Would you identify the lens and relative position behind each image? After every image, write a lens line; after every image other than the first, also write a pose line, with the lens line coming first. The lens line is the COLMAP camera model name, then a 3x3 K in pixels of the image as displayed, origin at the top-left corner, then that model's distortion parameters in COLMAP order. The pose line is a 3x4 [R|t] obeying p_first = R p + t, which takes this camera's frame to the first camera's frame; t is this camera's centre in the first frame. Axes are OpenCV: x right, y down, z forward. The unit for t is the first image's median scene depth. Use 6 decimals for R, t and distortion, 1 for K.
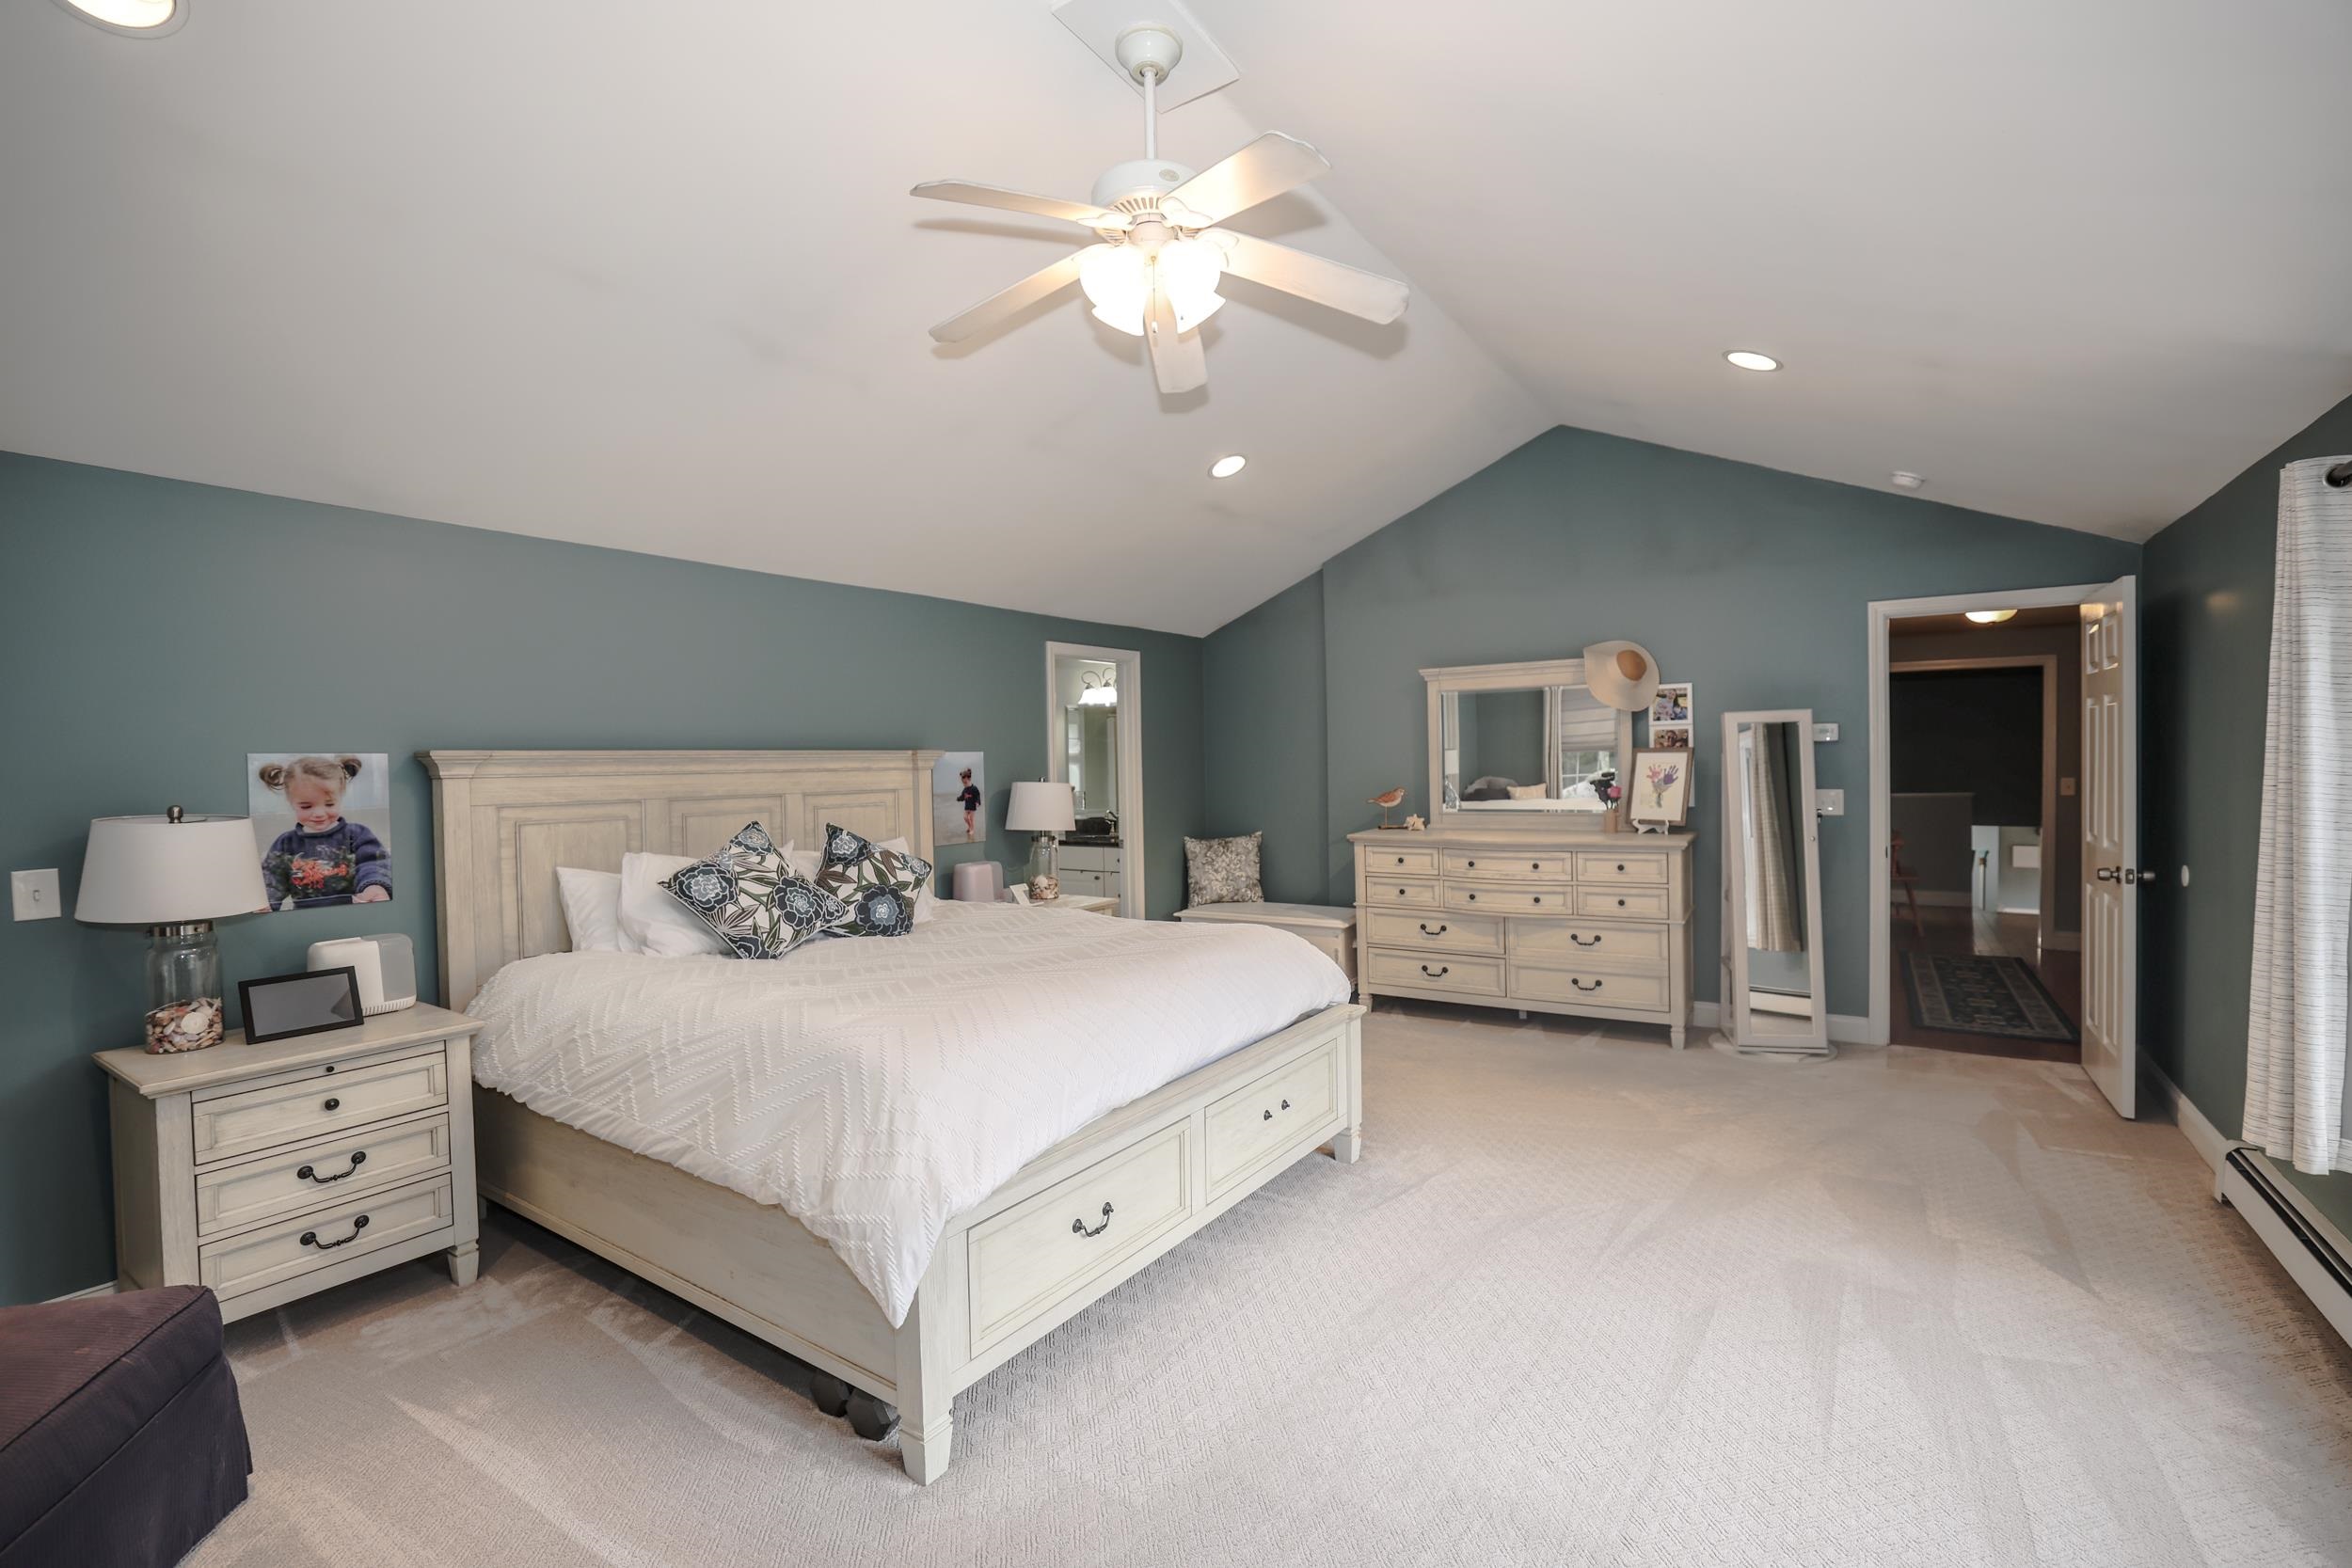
lens RADIAL K [[1028.4, 0, 1181.9], [0, 1028.4, 755.4], [0, 0, 1]] dist [0.027103, 0.000228]
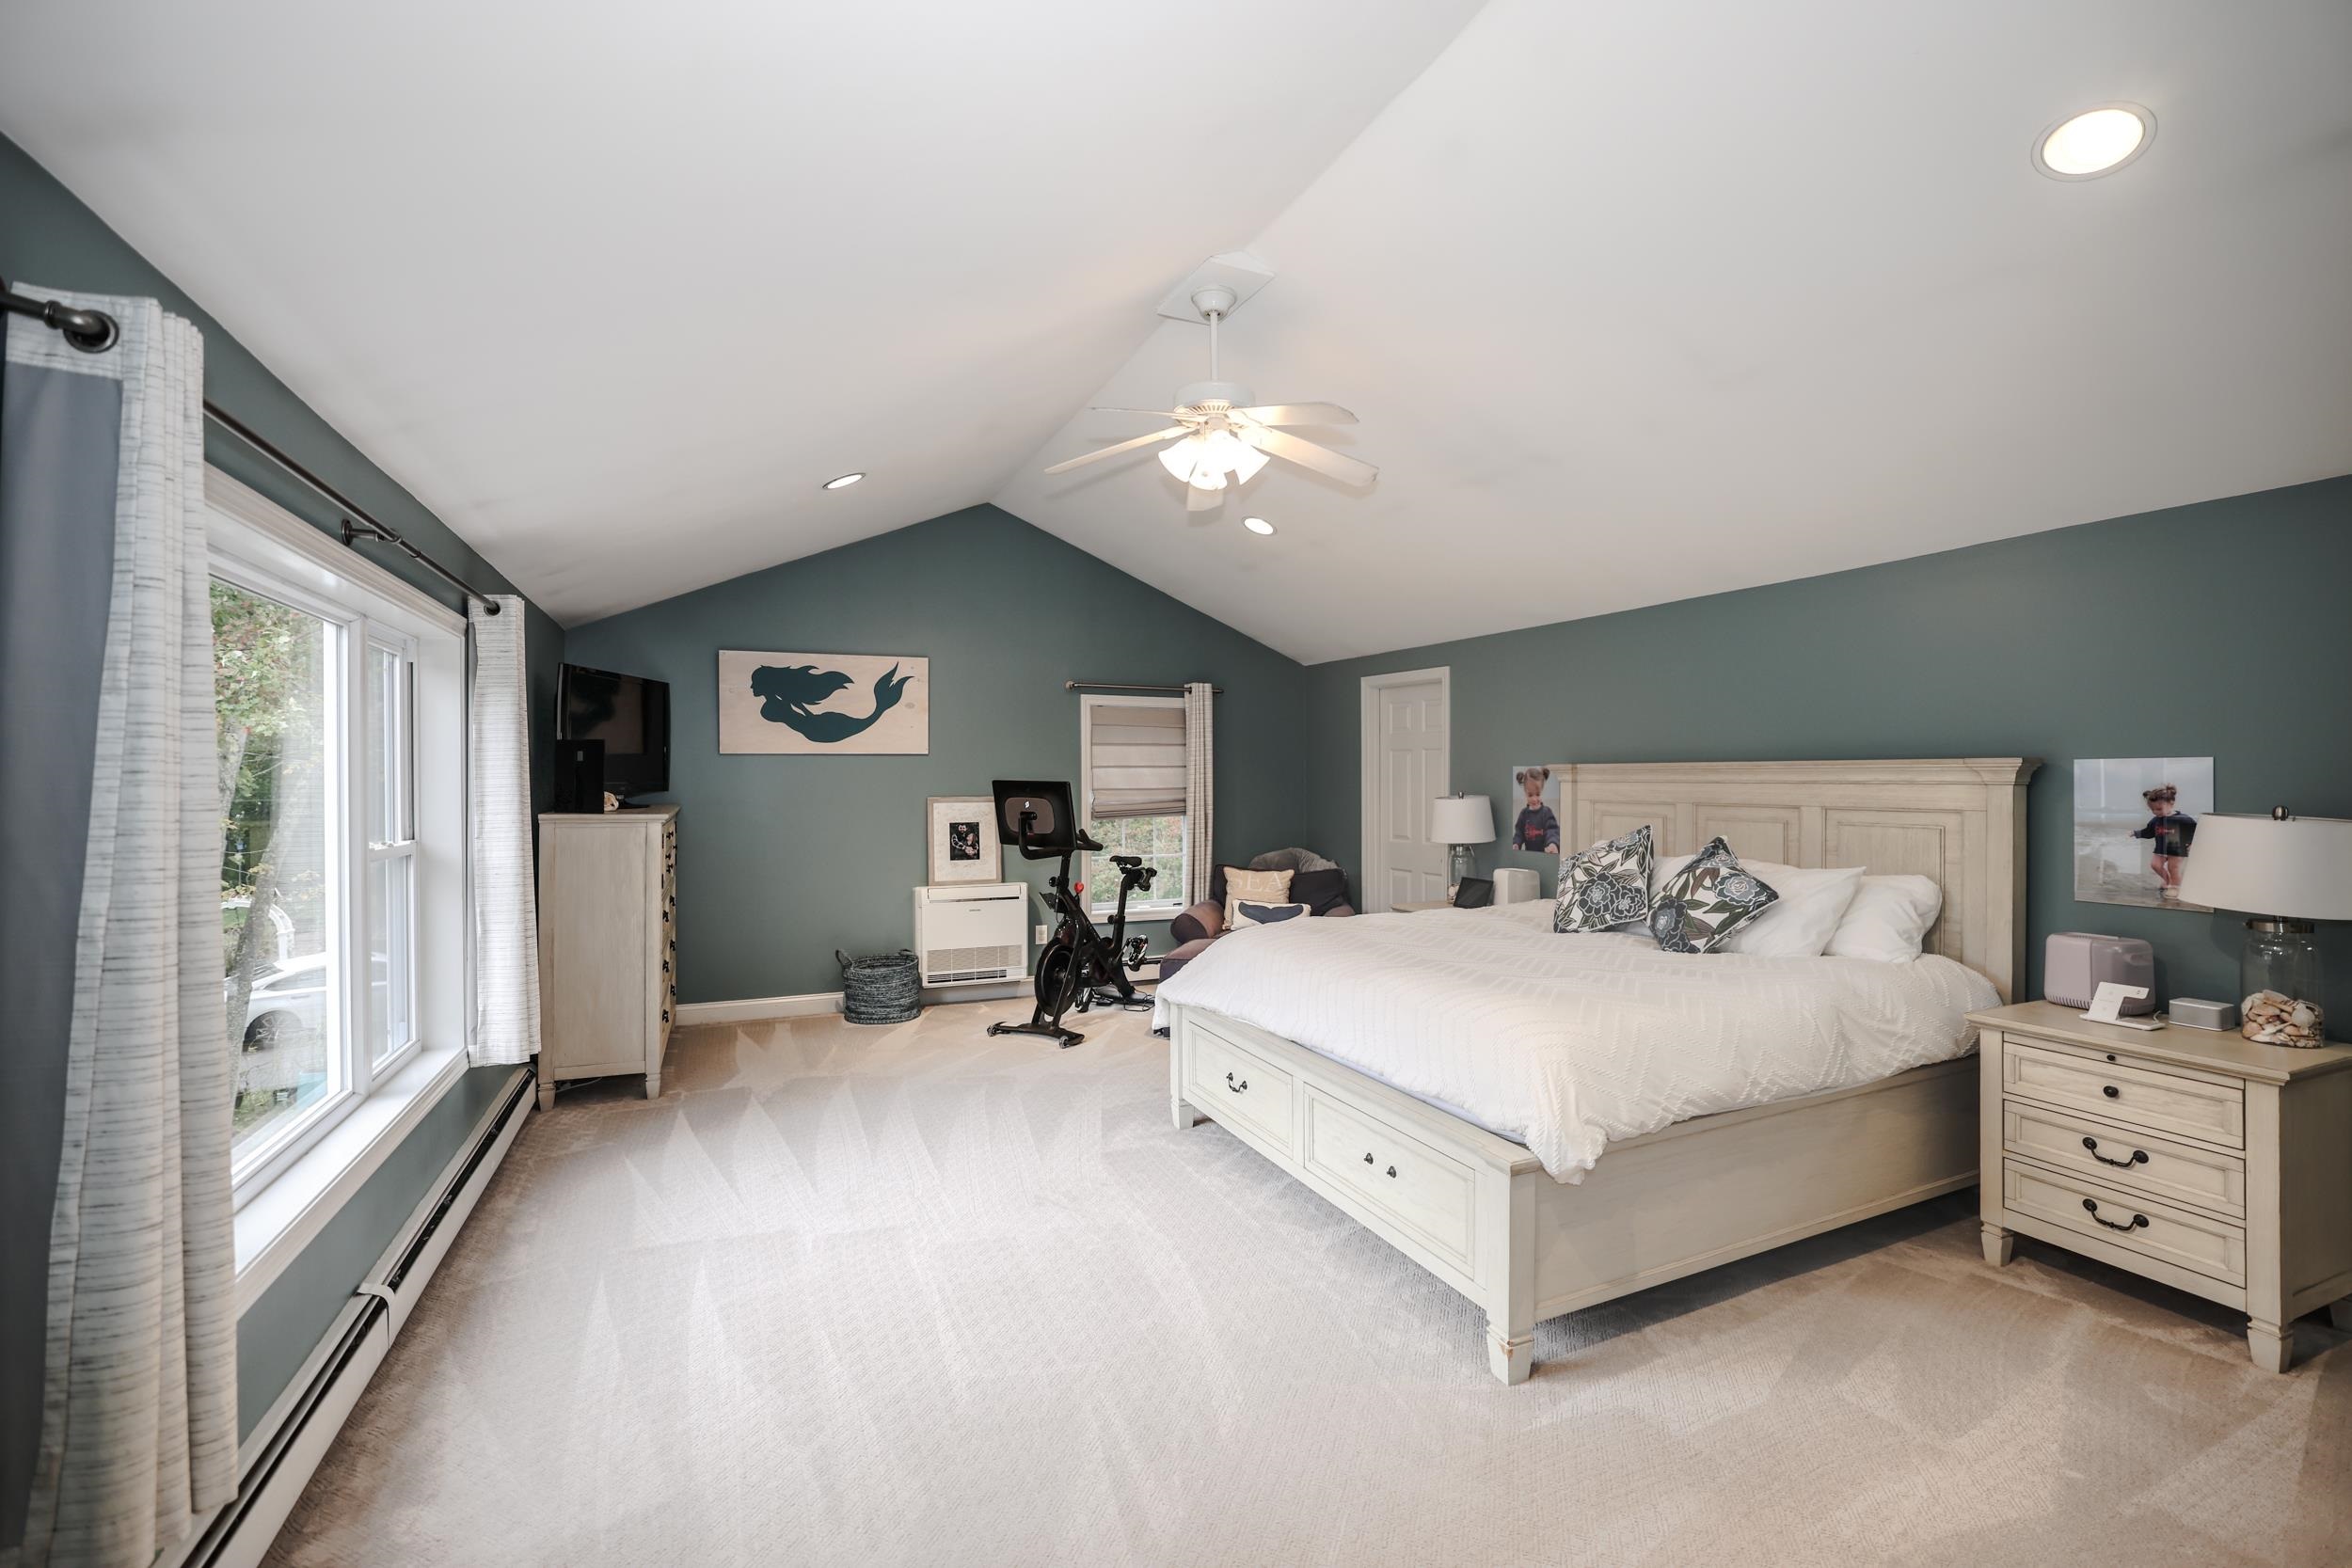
lens RADIAL K [[1013.3, 0, 1176.0], [0, 1013.3, 784.0], [0, 0, 1]] dist [-0.022133, 0.000392]
pose [[-0.518623, 0.022645, -0.854703, 0.723309], [0.013961, 0.999740, 0.018016, -0.007865], [0.854889, -0.002589, -0.518804, 1.010792]]
